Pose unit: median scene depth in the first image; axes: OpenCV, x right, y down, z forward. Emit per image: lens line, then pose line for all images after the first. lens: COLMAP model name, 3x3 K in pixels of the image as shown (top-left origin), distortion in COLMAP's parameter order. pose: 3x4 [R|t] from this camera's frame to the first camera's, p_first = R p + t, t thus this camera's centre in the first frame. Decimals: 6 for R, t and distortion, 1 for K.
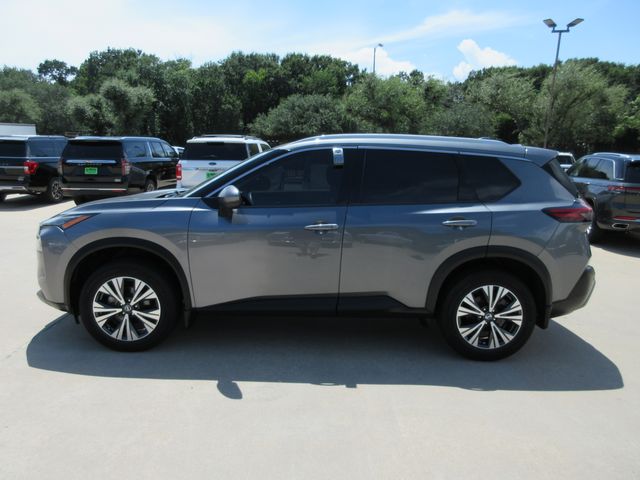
lens RADIAL K [[475.8, 0, 317.4], [0, 475.8, 238.6], [0, 0, 1]] dist [0.000750, 0.002326]
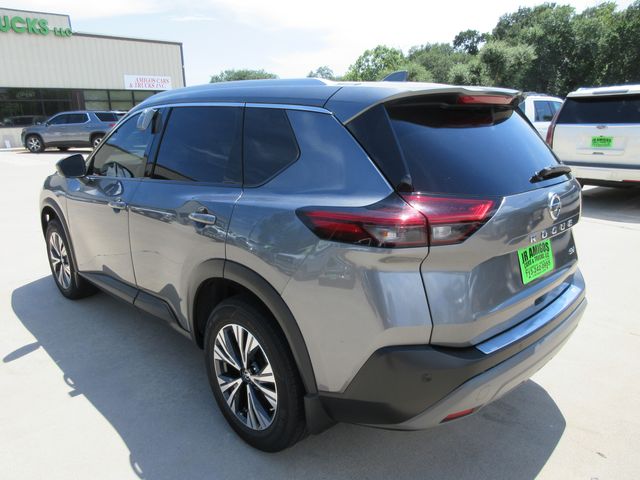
lens RADIAL K [[475.8, 0, 317.4], [0, 475.8, 238.6], [0, 0, 1]] dist [0.000750, 0.002326]
pose [[0.687589, 0.138969, -0.712677, 0.679262], [-0.087996, 0.990228, 0.108192, -0.068636], [0.720748, -0.011679, 0.693098, 0.523783]]
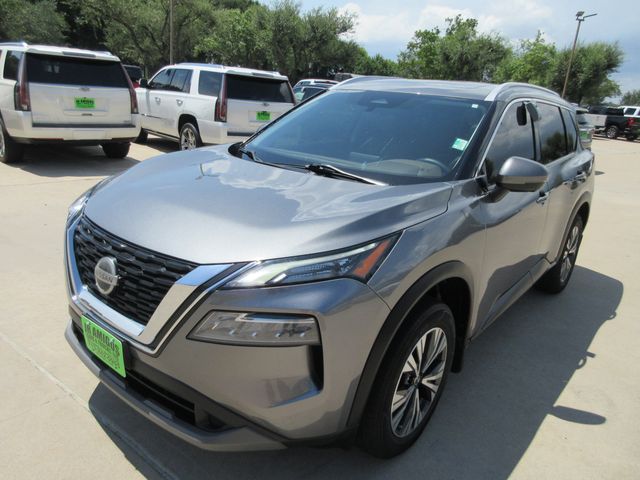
lens RADIAL K [[475.8, 0, 317.4], [0, 475.8, 238.6], [0, 0, 1]] dist [0.000750, 0.002326]
pose [[0.637414, -0.201468, 0.743716, -0.718497], [0.068435, 0.976200, 0.205793, -0.127332], [-0.767476, -0.080279, 0.636031, 0.593850]]
